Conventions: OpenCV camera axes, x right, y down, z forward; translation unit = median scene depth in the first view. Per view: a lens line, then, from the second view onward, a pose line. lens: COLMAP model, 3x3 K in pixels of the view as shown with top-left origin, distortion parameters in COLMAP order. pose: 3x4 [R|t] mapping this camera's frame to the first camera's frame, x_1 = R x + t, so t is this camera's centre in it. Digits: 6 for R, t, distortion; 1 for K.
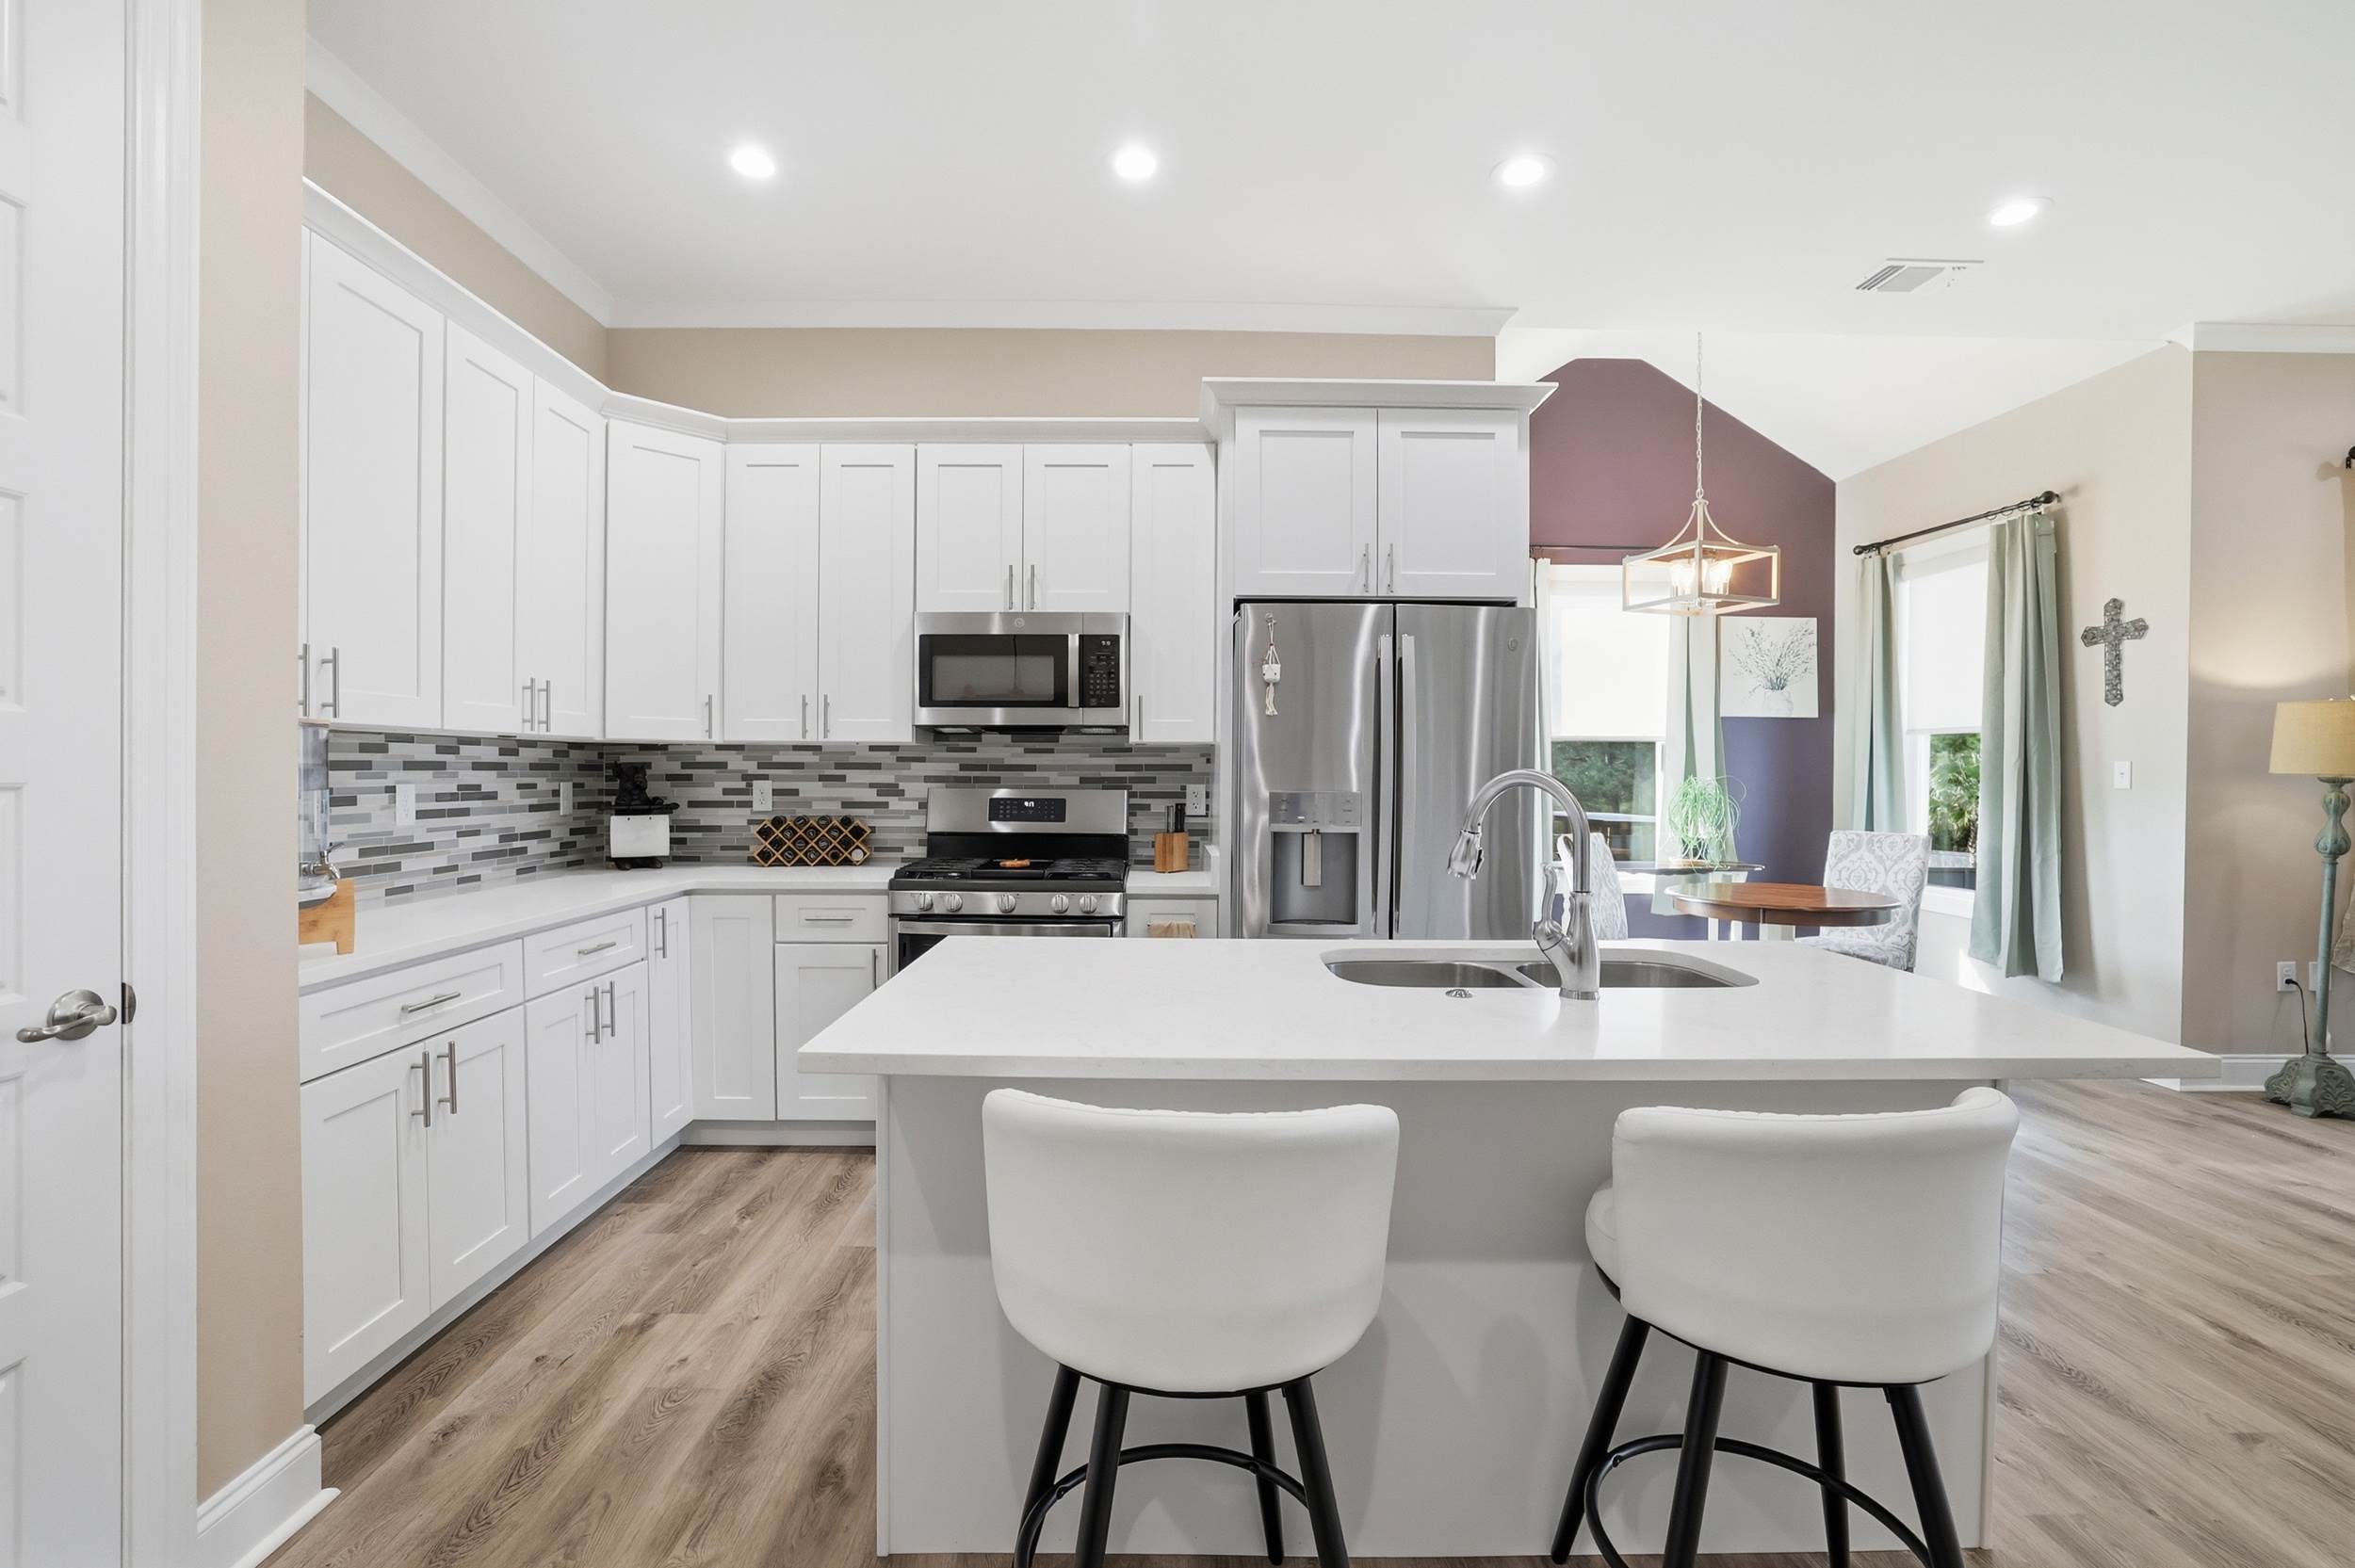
lens RADIAL K [[1024.8, 0, 1177.5], [0, 1024.8, 784.0], [0, 0, 1]] dist [-0.047700, 0.017253]
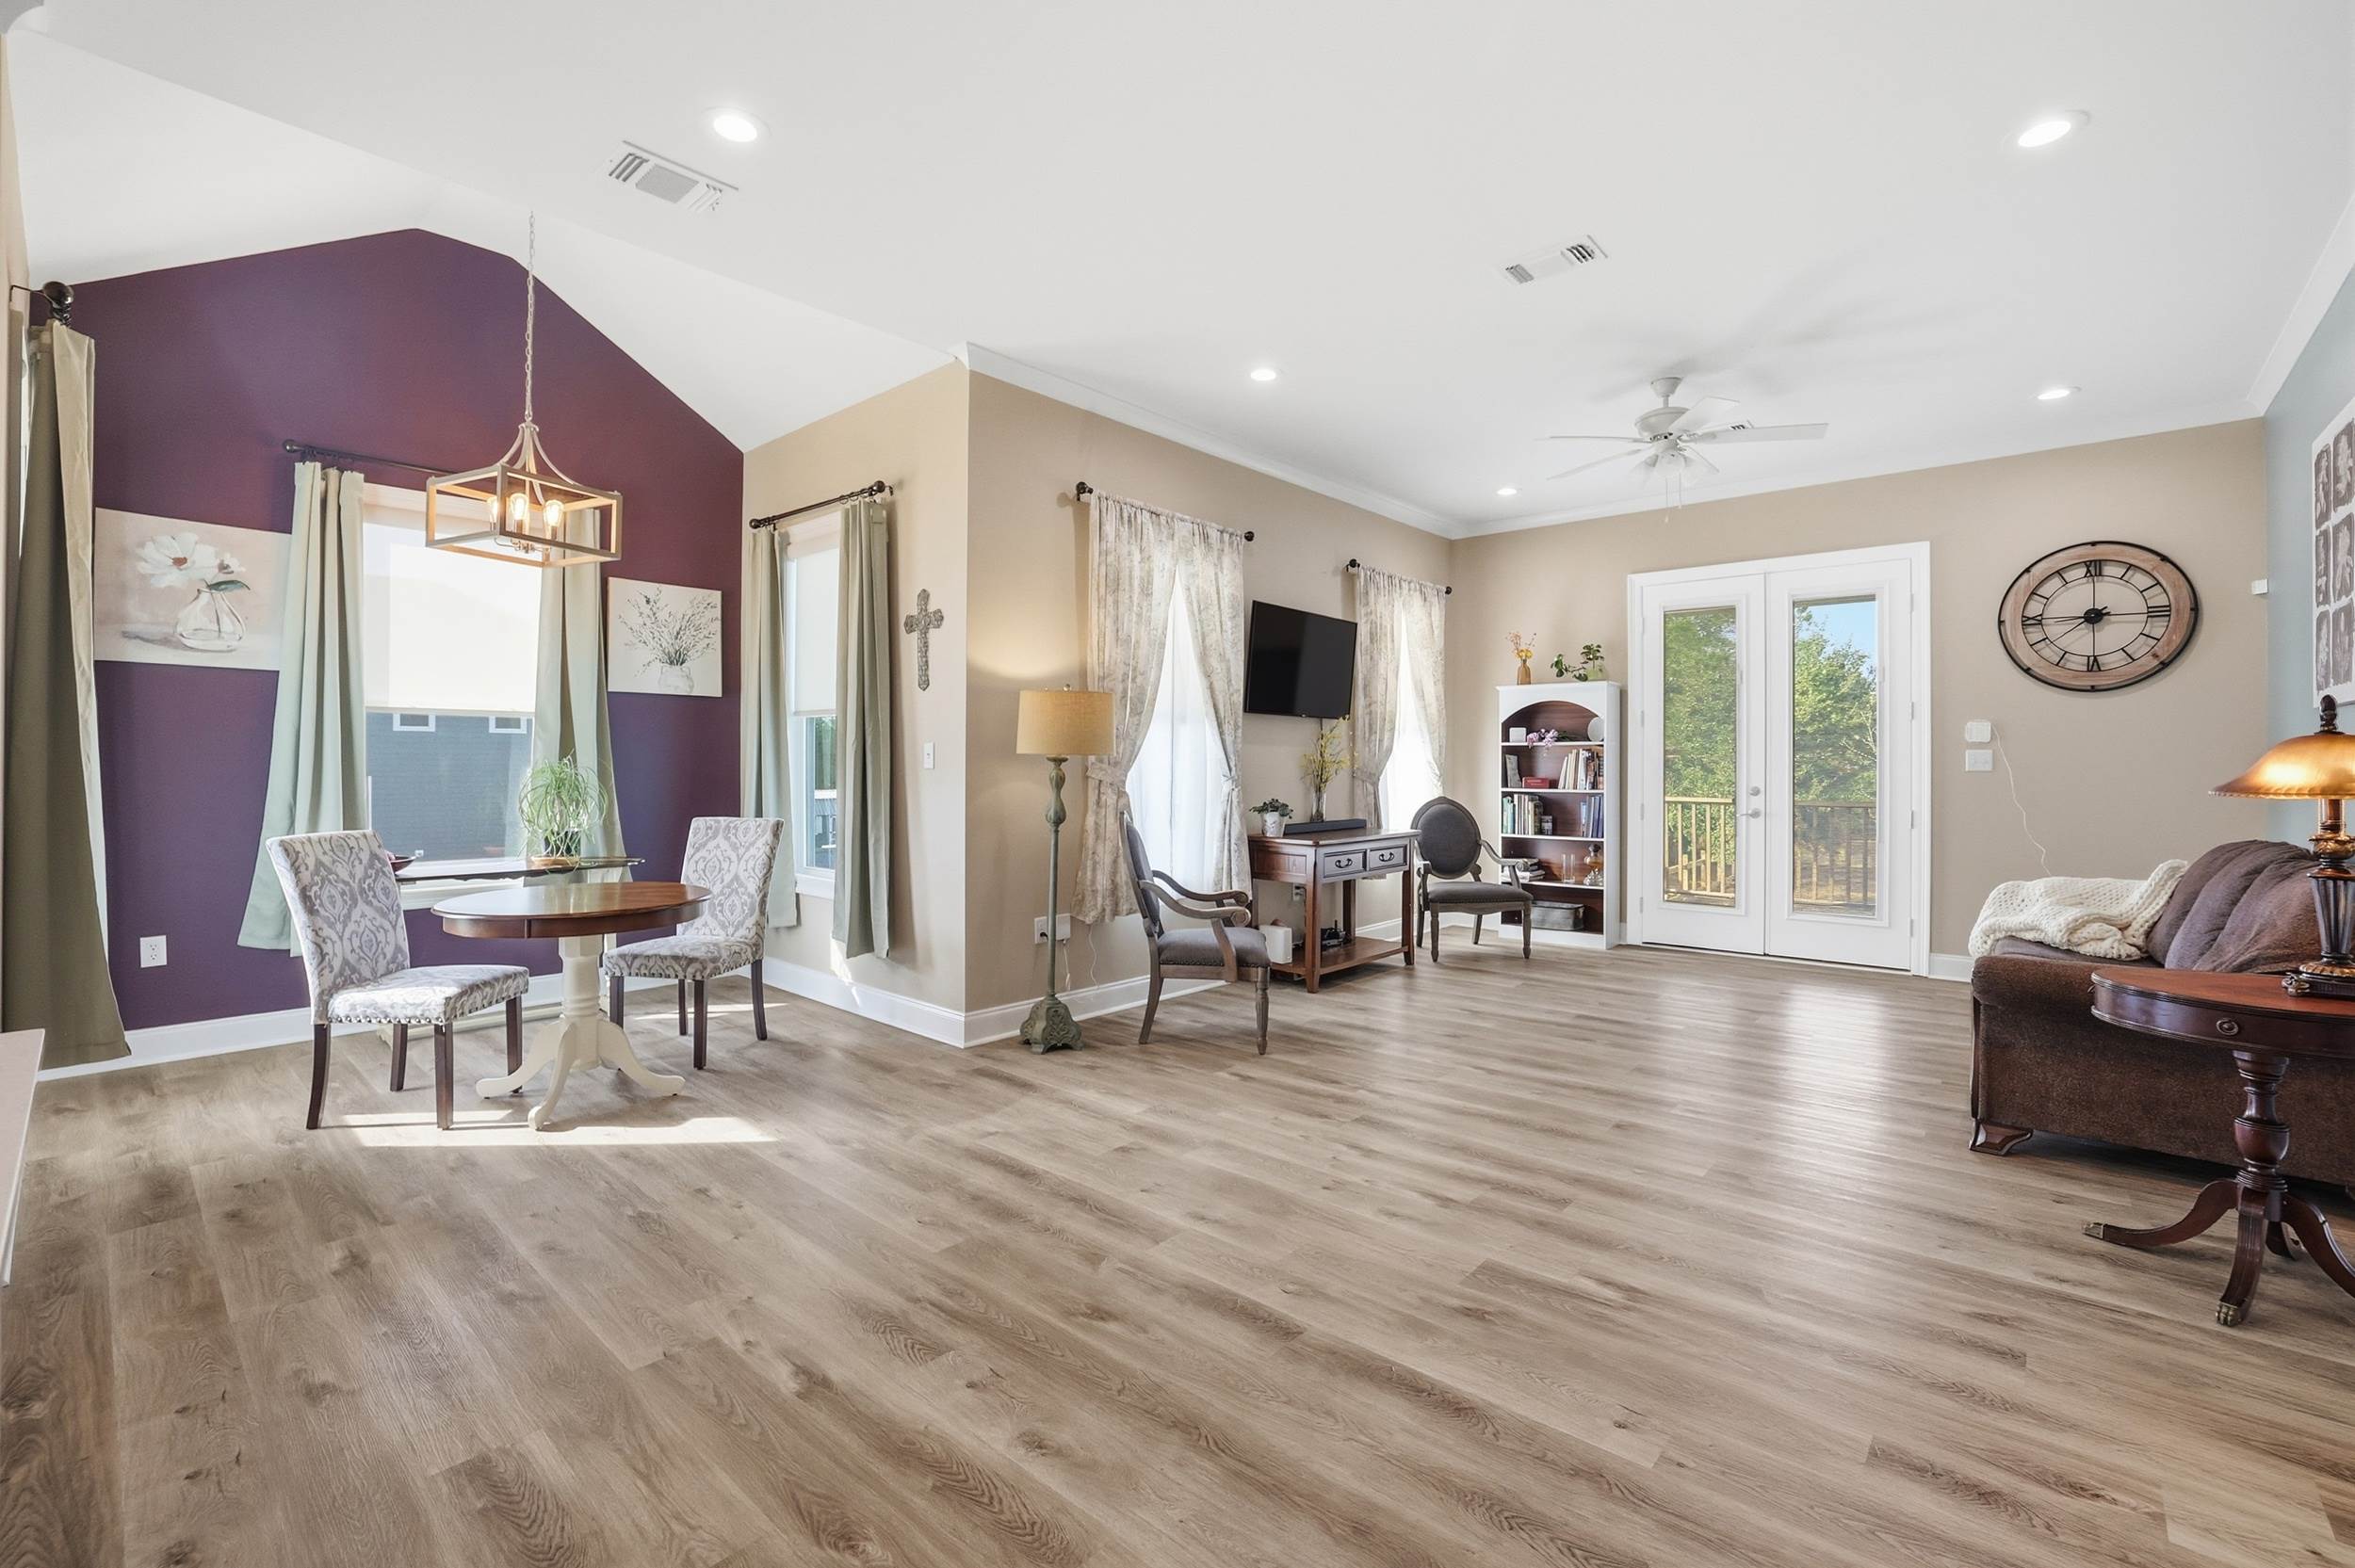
lens RADIAL K [[1013.4, 0, 1164.2], [0, 1013.4, 759.4], [0, 0, 1]] dist [-0.055640, 0.021698]
pose [[0.682730, -0.000114, 0.730670, 0.381621], [0.009639, 0.999914, -0.008850, 0.007845], [-0.730607, 0.013085, 0.682673, 0.094593]]
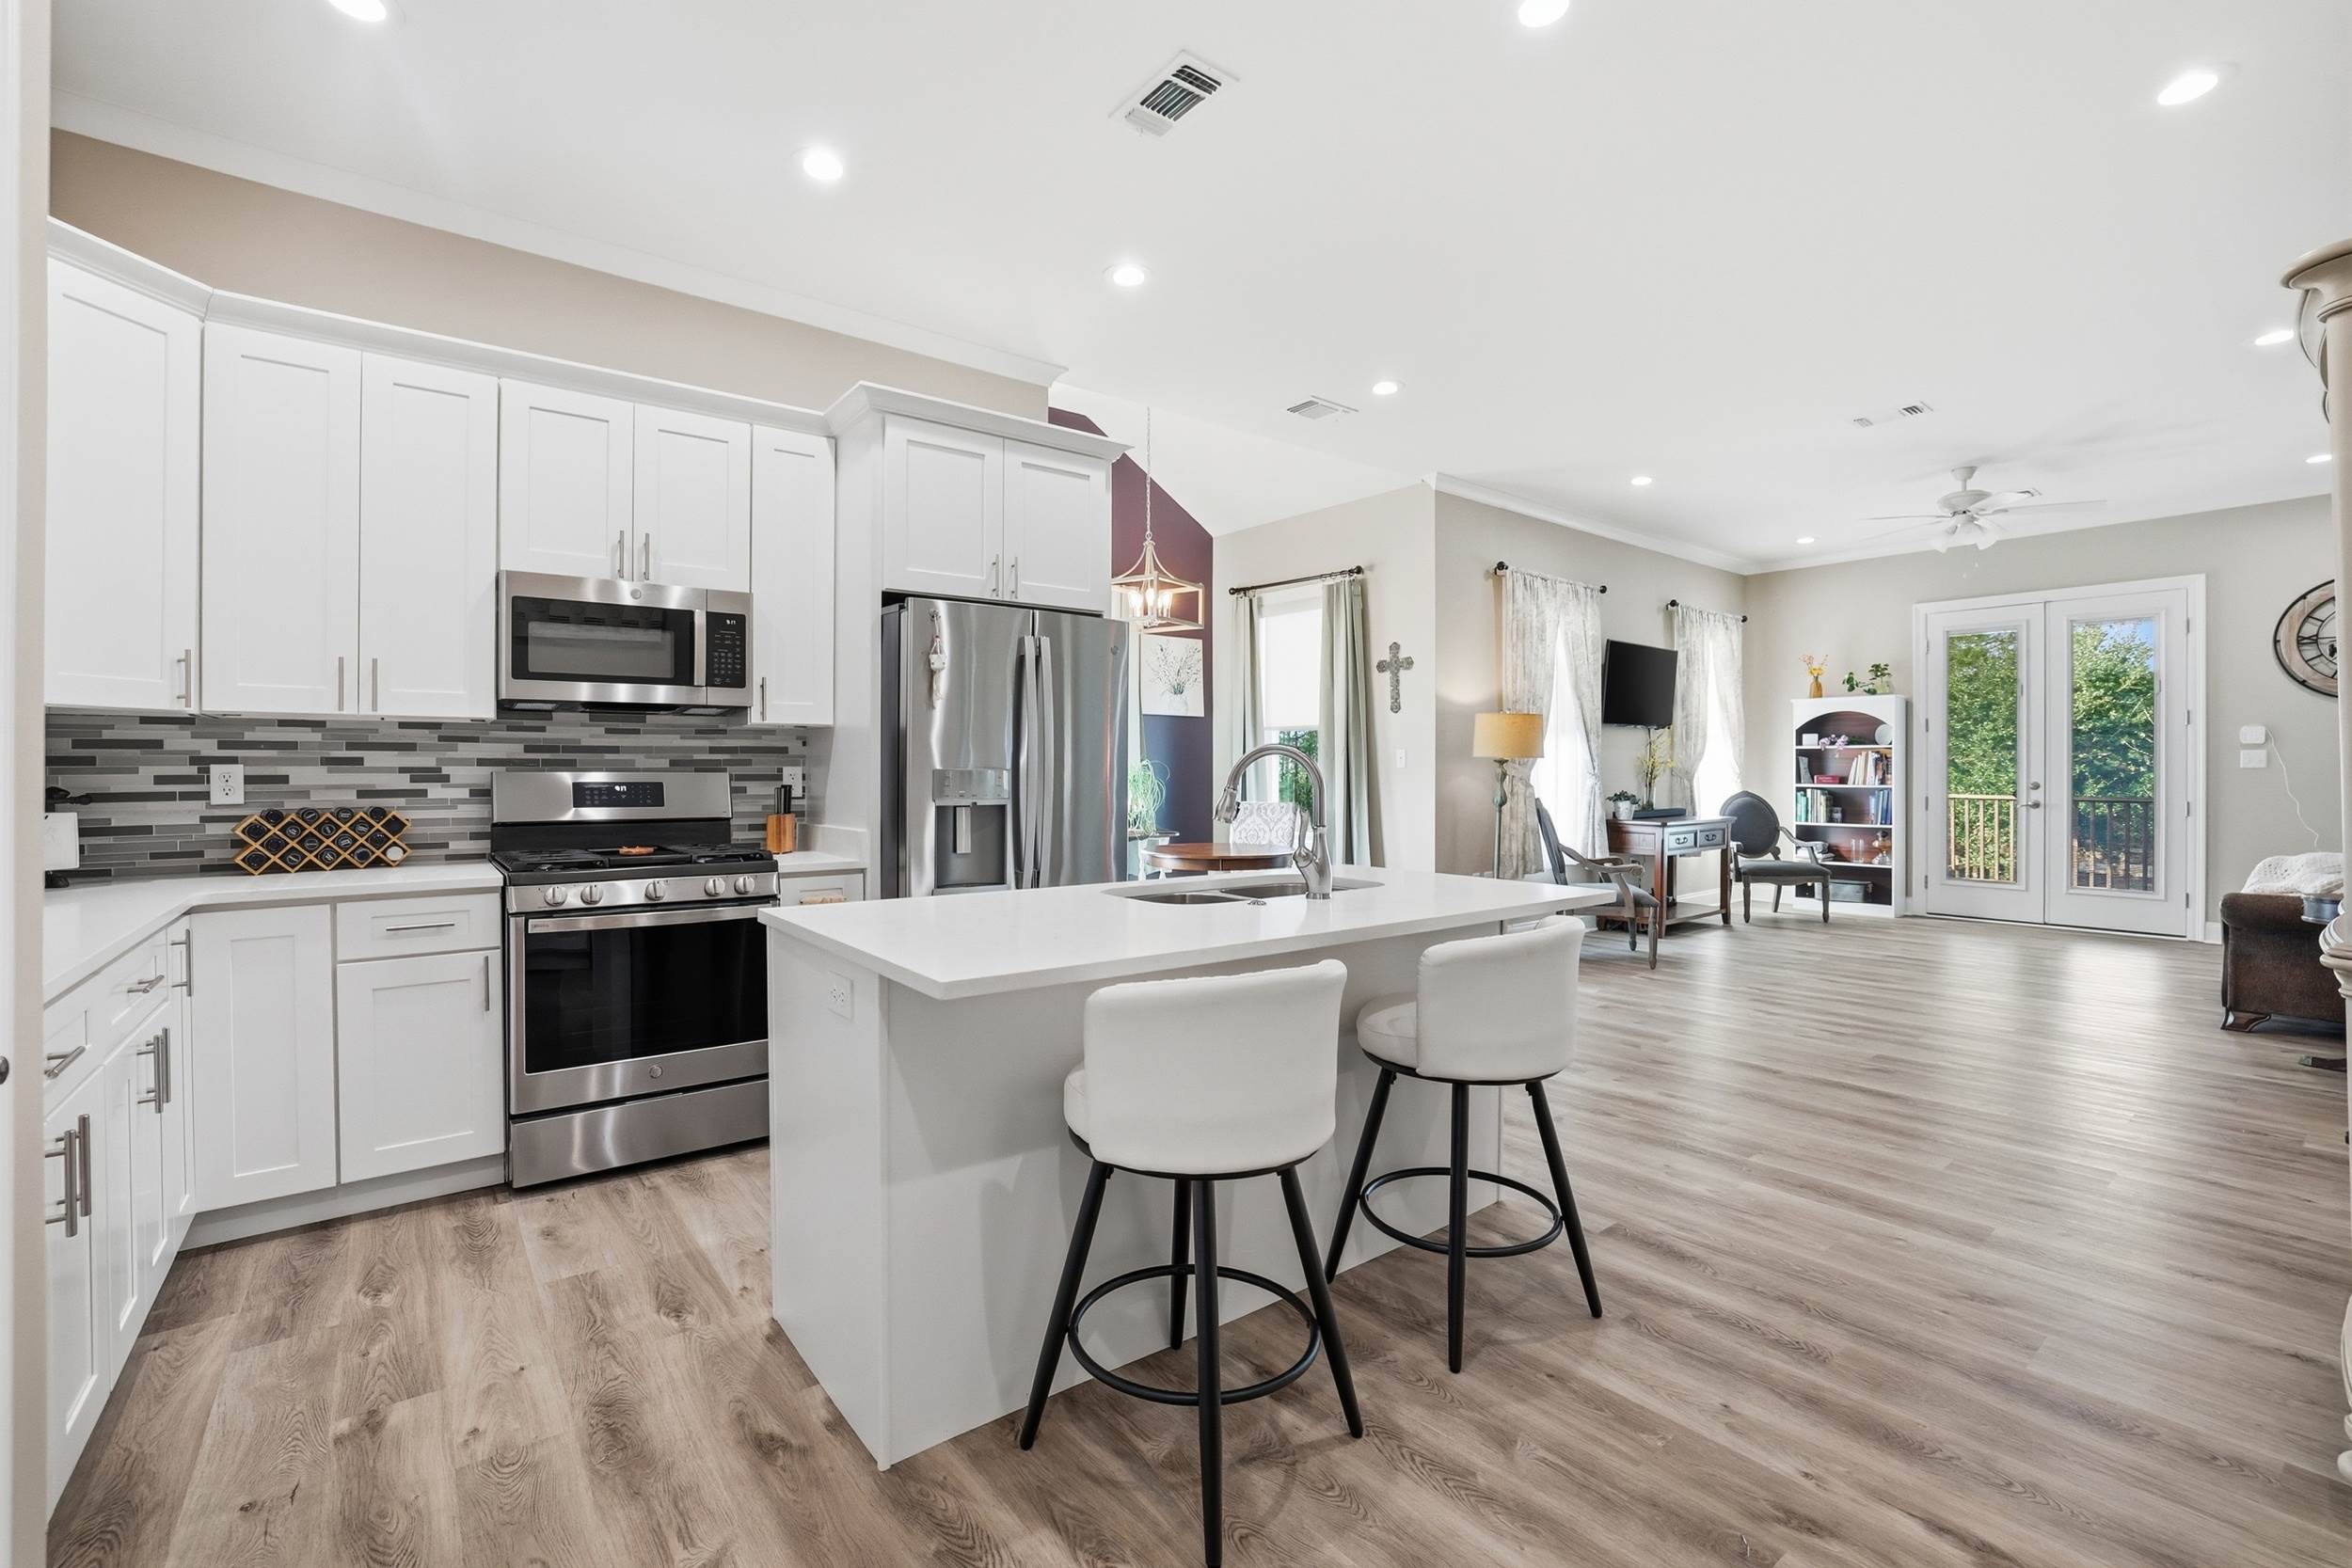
lens RADIAL K [[1001.2, 0, 1176.8], [0, 1001.2, 768.5], [0, 0, 1]] dist [-0.044971, 0.015358]
pose [[0.798461, -0.006107, 0.602015, -0.278201], [0.011284, 0.999925, -0.004823, 0.011248], [-0.601941, 0.010644, 0.798470, -0.015184]]
